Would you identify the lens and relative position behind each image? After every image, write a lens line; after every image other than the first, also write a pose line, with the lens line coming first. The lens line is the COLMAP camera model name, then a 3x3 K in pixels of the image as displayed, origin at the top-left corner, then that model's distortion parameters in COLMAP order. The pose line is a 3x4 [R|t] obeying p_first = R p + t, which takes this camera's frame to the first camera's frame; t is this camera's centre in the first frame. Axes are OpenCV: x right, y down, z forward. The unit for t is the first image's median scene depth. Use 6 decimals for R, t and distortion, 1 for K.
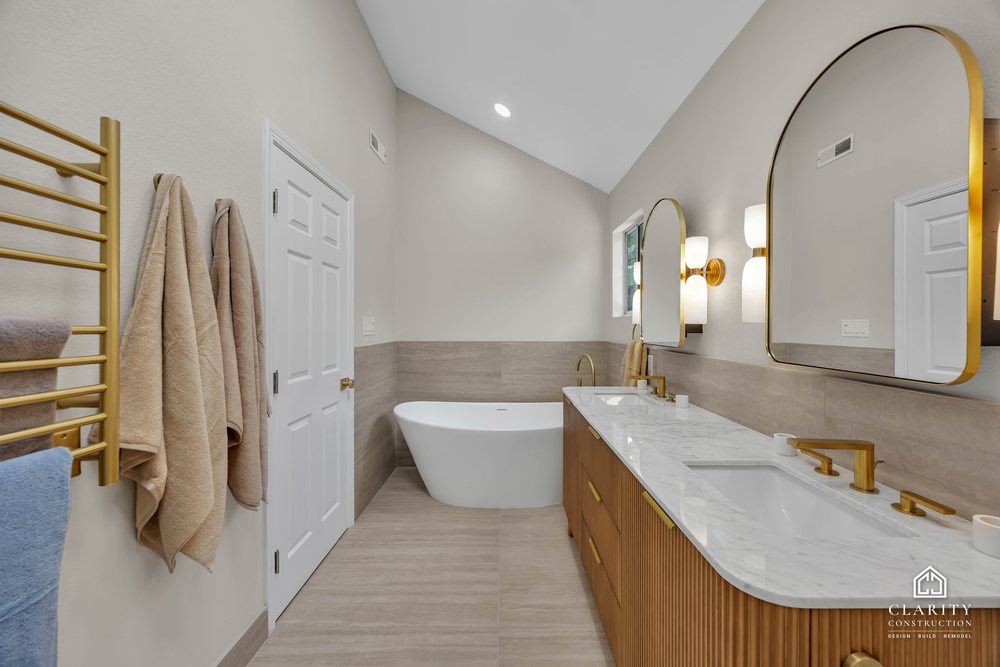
lens RADIAL K [[402.6, 0, 500.0], [0, 402.6, 333.5], [0, 0, 1]] dist [0.000036, 0.000003]
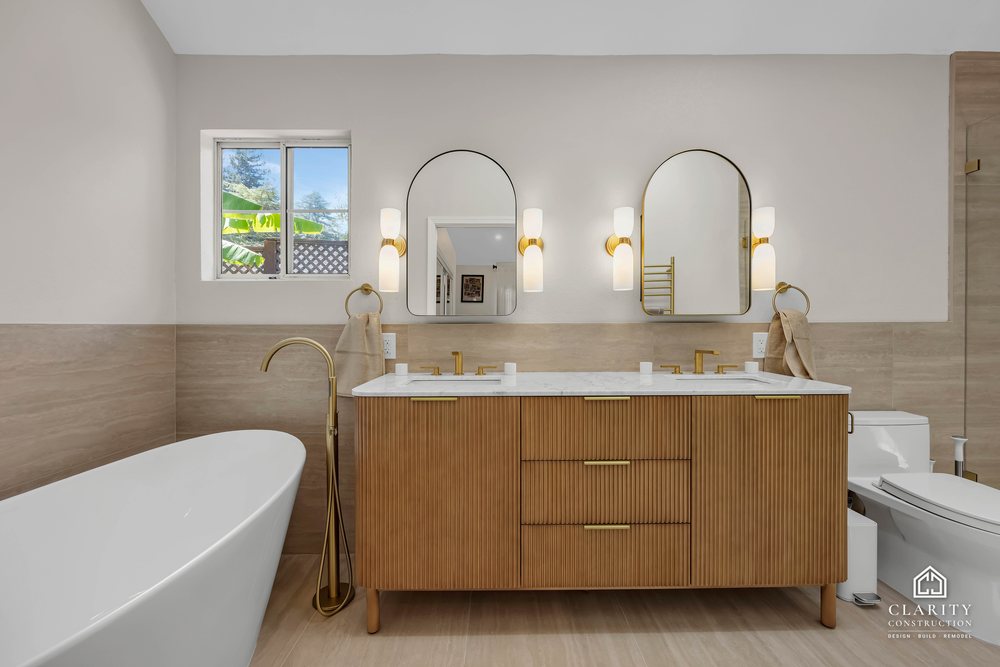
lens RADIAL K [[402.6, 0, 500.0], [0, 402.6, 333.5], [0, 0, 1]] dist [0.000036, 0.000003]
pose [[-0.021969, -0.013681, 0.999665, -0.289622], [0.030362, 0.999436, 0.014345, 0.037073], [-0.999298, 0.030667, -0.021541, 0.574115]]
